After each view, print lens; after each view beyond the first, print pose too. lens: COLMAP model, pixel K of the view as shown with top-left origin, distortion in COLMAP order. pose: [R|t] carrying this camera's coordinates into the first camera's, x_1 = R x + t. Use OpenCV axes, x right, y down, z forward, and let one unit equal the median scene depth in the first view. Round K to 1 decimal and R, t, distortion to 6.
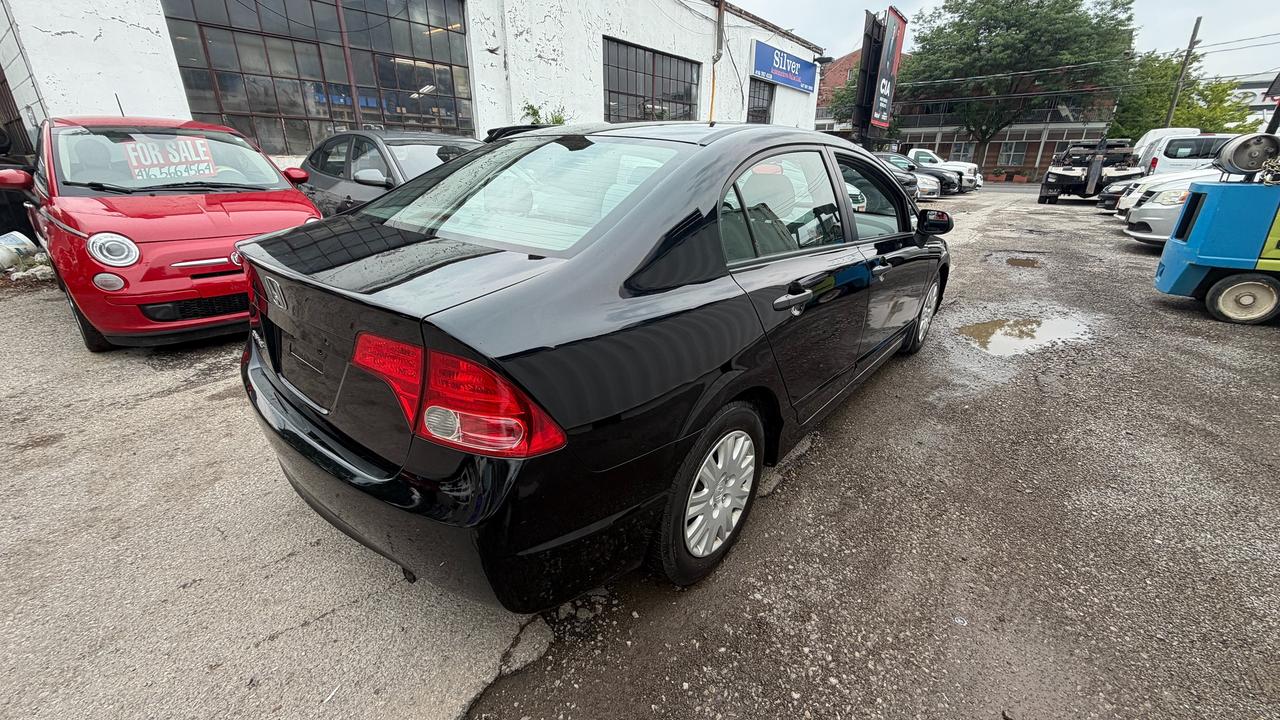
lens RADIAL K [[512.6, 0, 636.1], [0, 512.6, 363.6], [0, 0, 1]] dist [-0.001211, 0.000208]
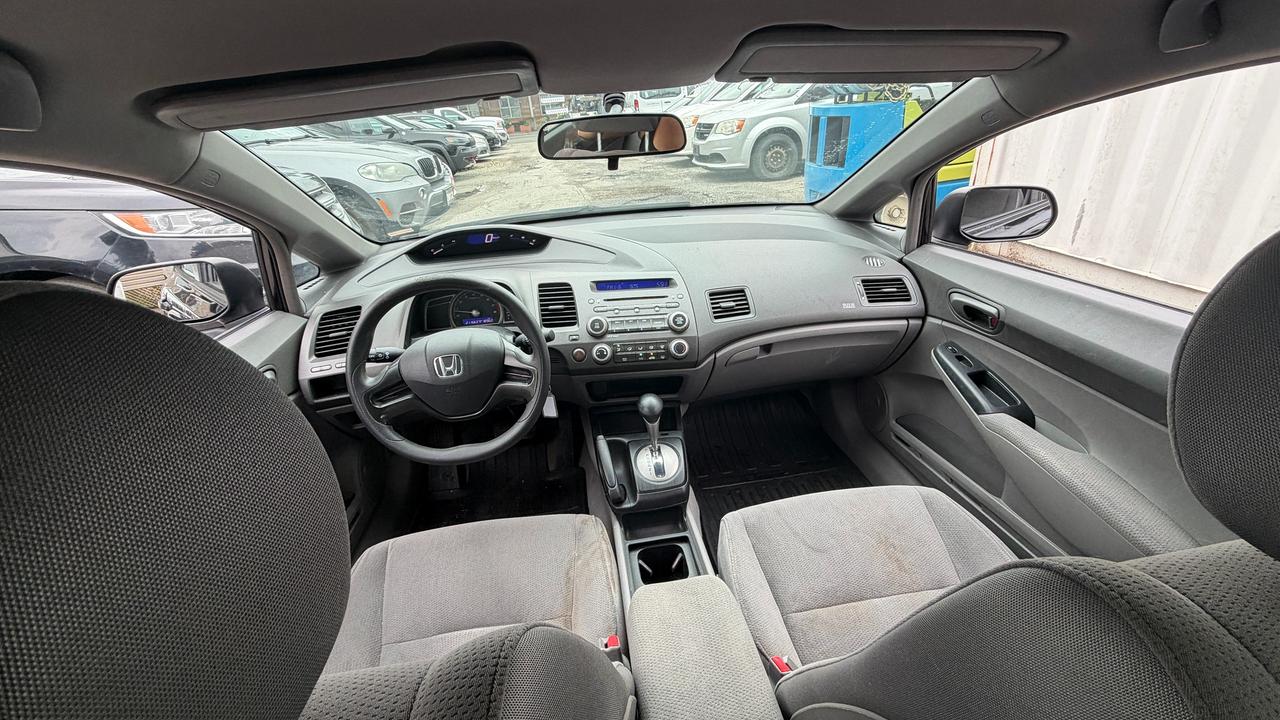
lens RADIAL K [[512.6, 0, 636.1], [0, 512.6, 363.6], [0, 0, 1]] dist [-0.001211, 0.000208]
pose [[0.666122, -0.388238, 0.636830, 0.006215], [0.350435, 0.916640, 0.192269, -0.036860], [-0.658390, 0.095093, 0.746646, 0.094066]]
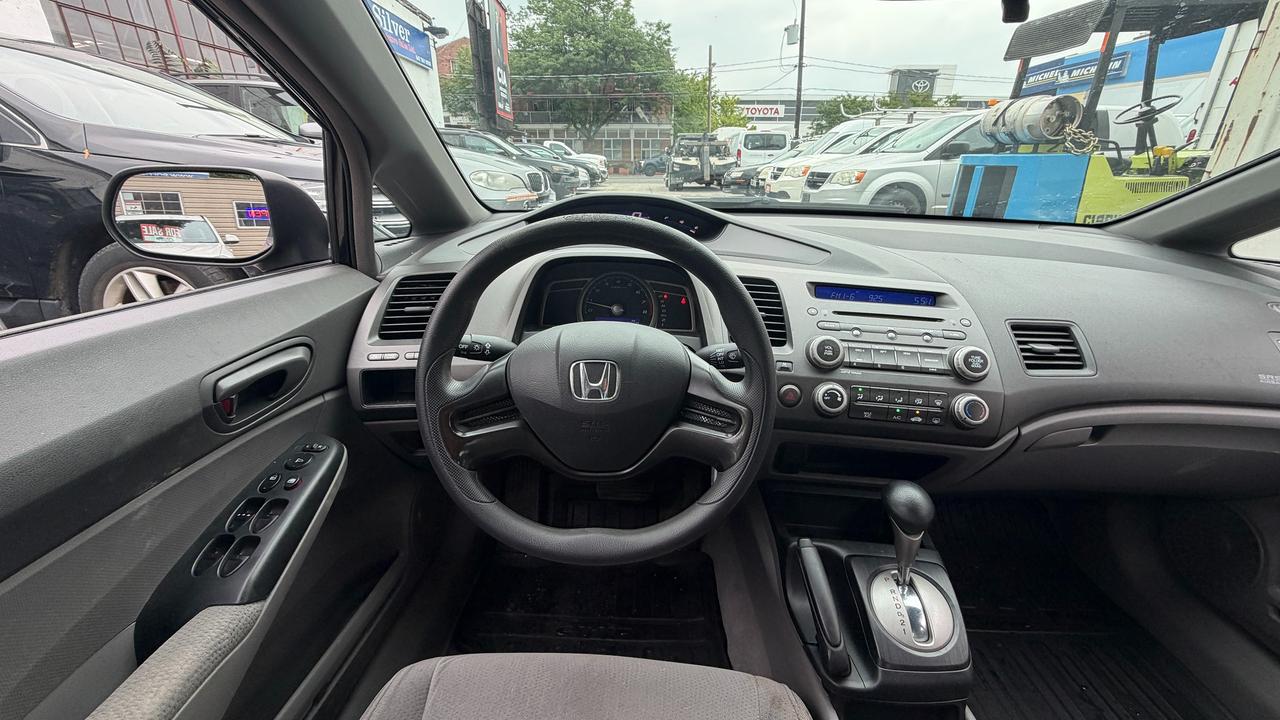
lens RADIAL K [[512.6, 0, 636.1], [0, 512.6, 363.6], [0, 0, 1]] dist [-0.001211, 0.000208]
pose [[0.785107, -0.230814, 0.574746, 0.010355], [0.228319, 0.970469, 0.077848, -0.036206], [-0.575741, 0.070107, 0.814621, 0.112452]]
